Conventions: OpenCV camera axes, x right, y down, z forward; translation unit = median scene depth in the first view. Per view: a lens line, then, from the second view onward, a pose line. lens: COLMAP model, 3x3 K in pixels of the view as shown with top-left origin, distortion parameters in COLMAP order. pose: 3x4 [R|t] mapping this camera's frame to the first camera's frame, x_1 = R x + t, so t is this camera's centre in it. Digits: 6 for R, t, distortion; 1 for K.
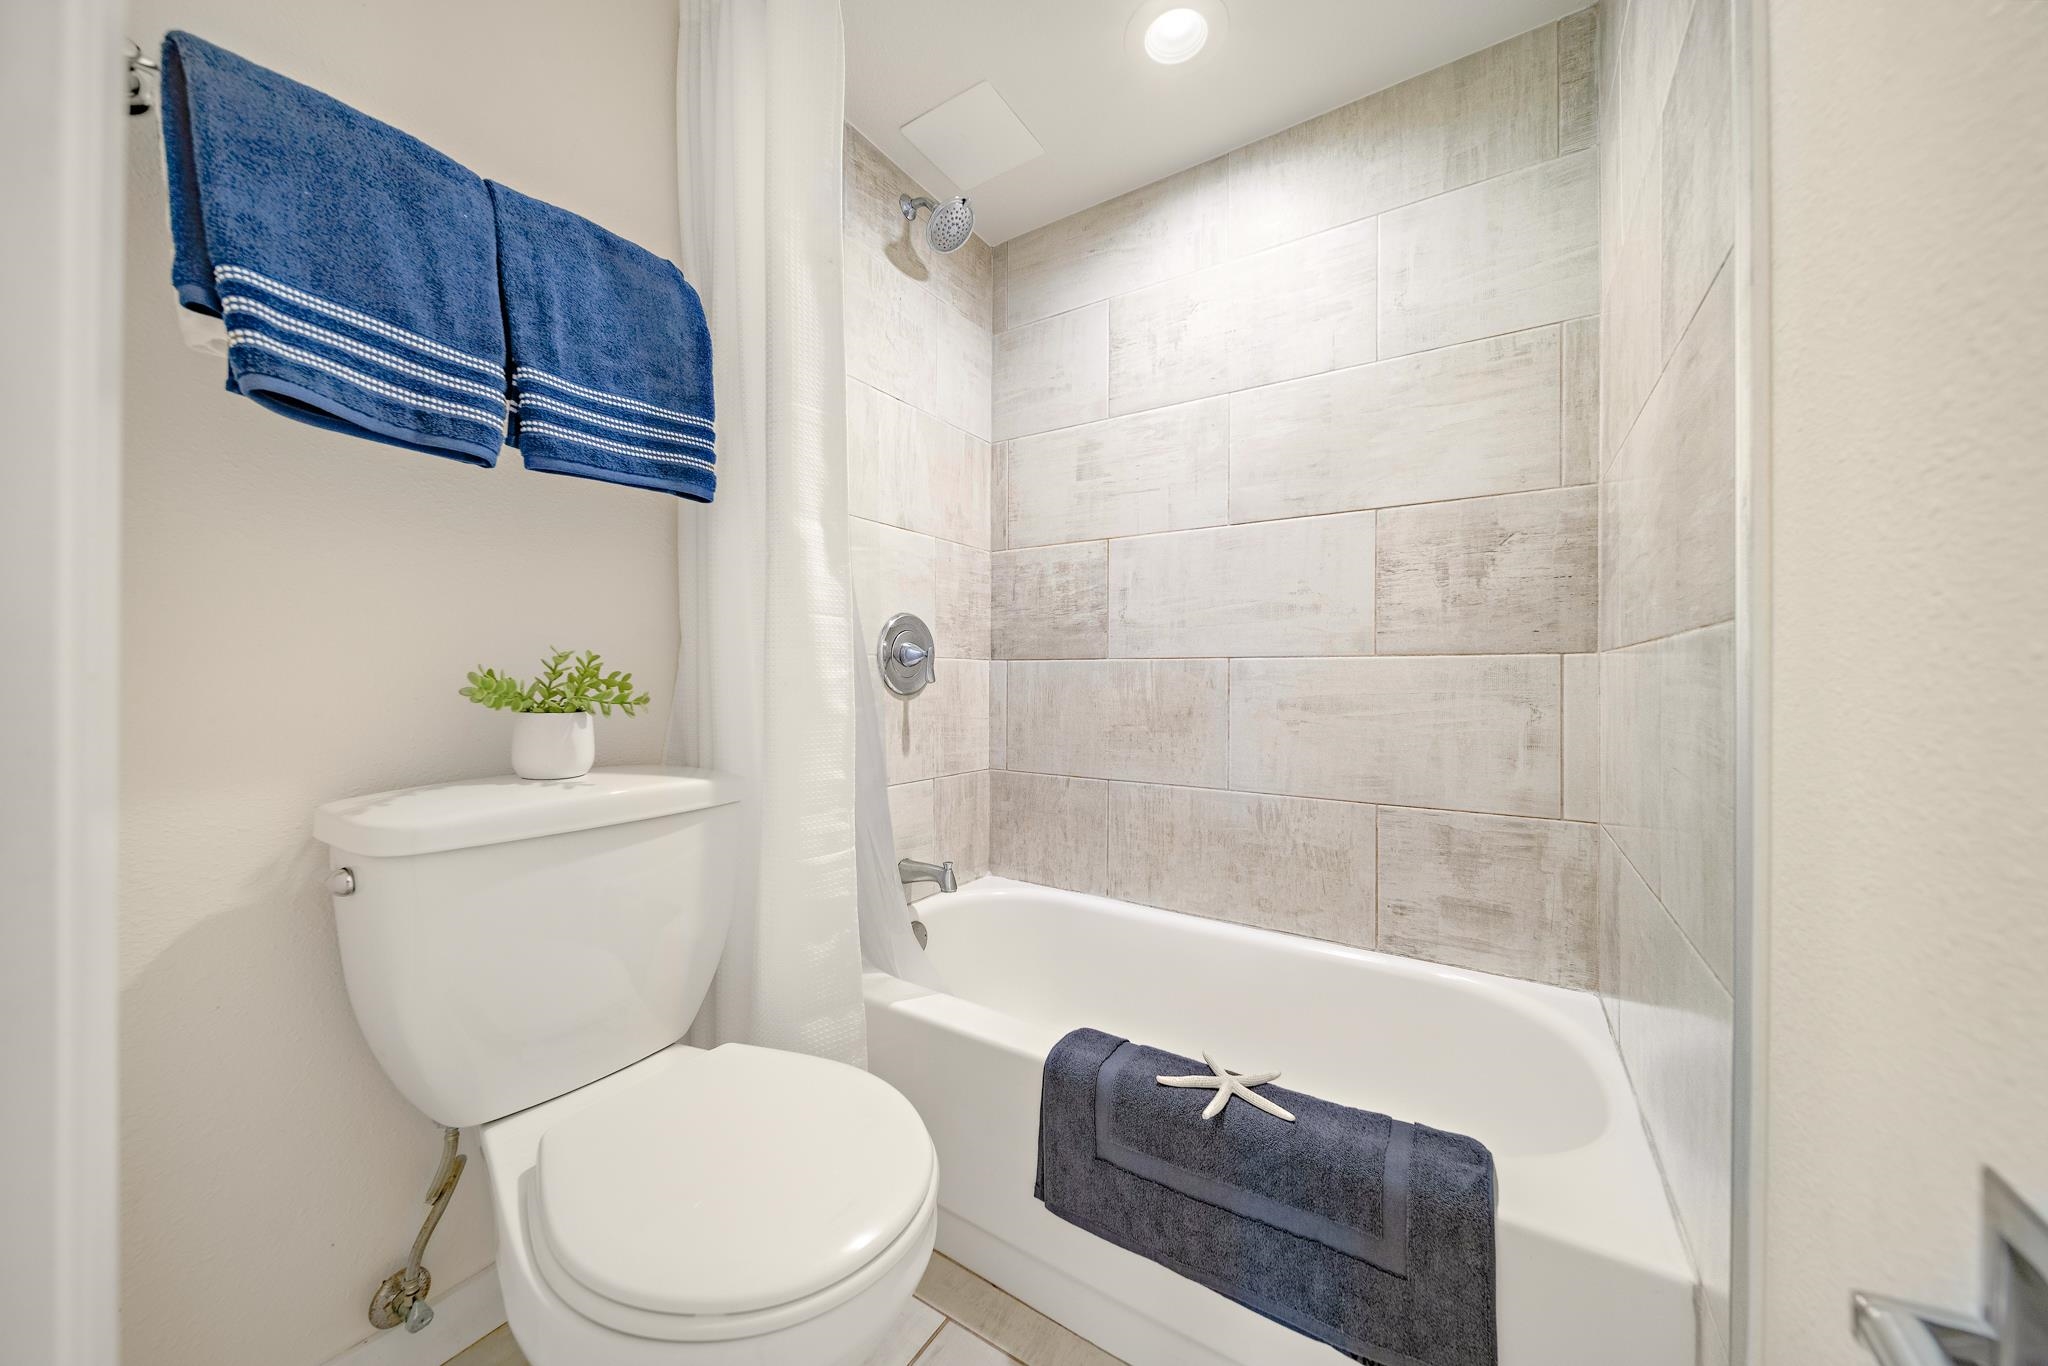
lens RADIAL K [[712.5, 0, 1023.8], [0, 712.5, 679.4], [0, 0, 1]] dist [-0.006638, -0.000012]
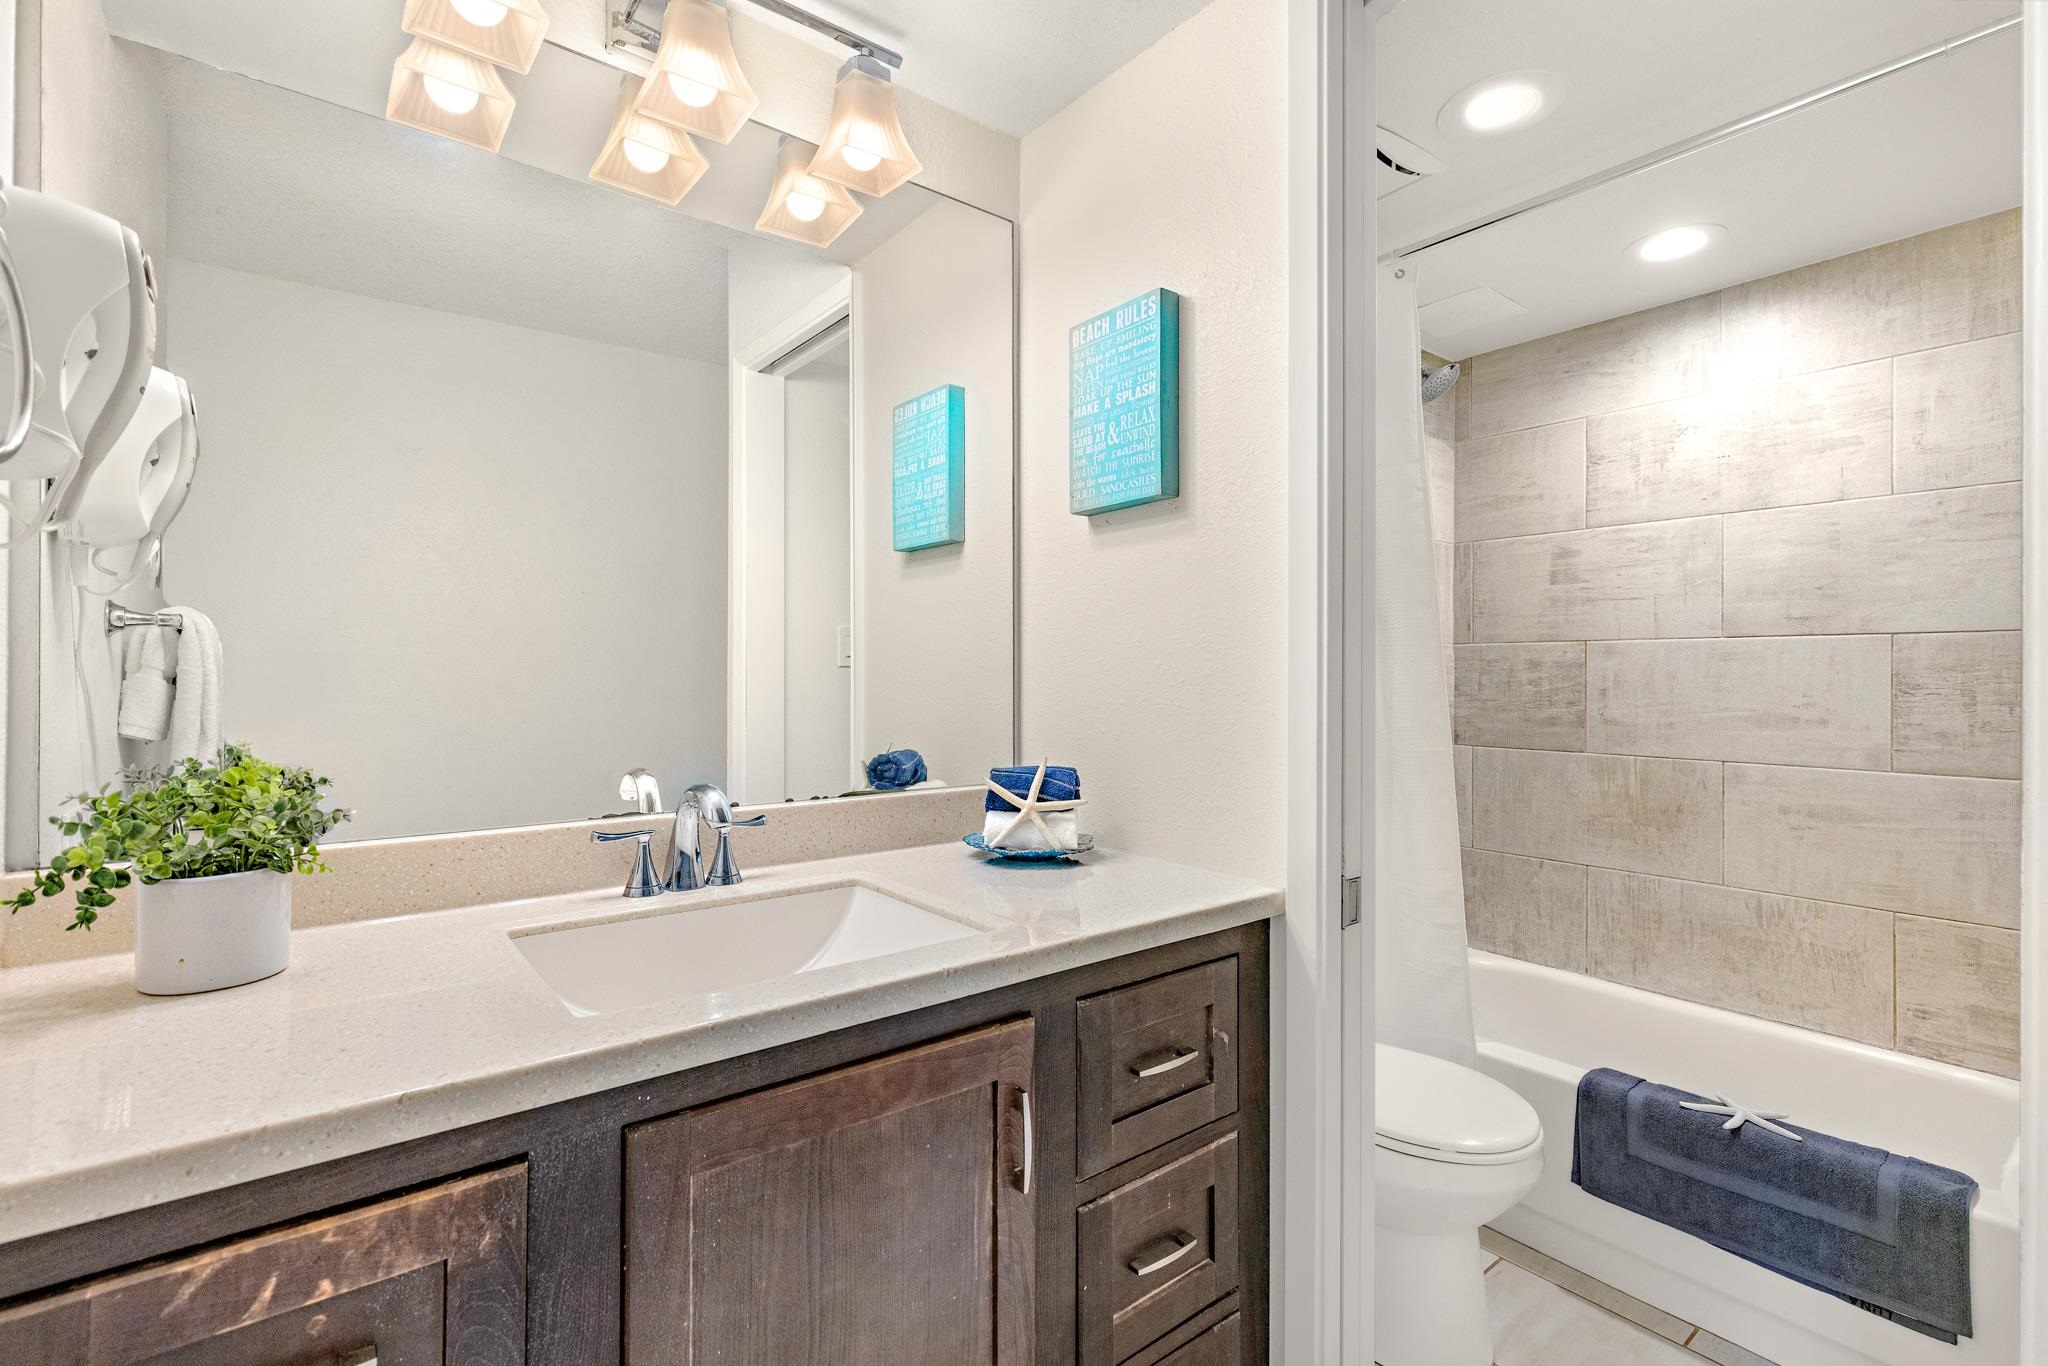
lens RADIAL K [[925.9, 0, 1015.4], [0, 925.9, 673.0], [0, 0, 1]] dist [-0.002903, 0.000668]
pose [[0.943260, -0.002656, -0.332046, -0.273424], [0.001048, 0.999987, -0.005023, -0.170036], [0.332055, 0.004390, 0.943250, -0.714727]]
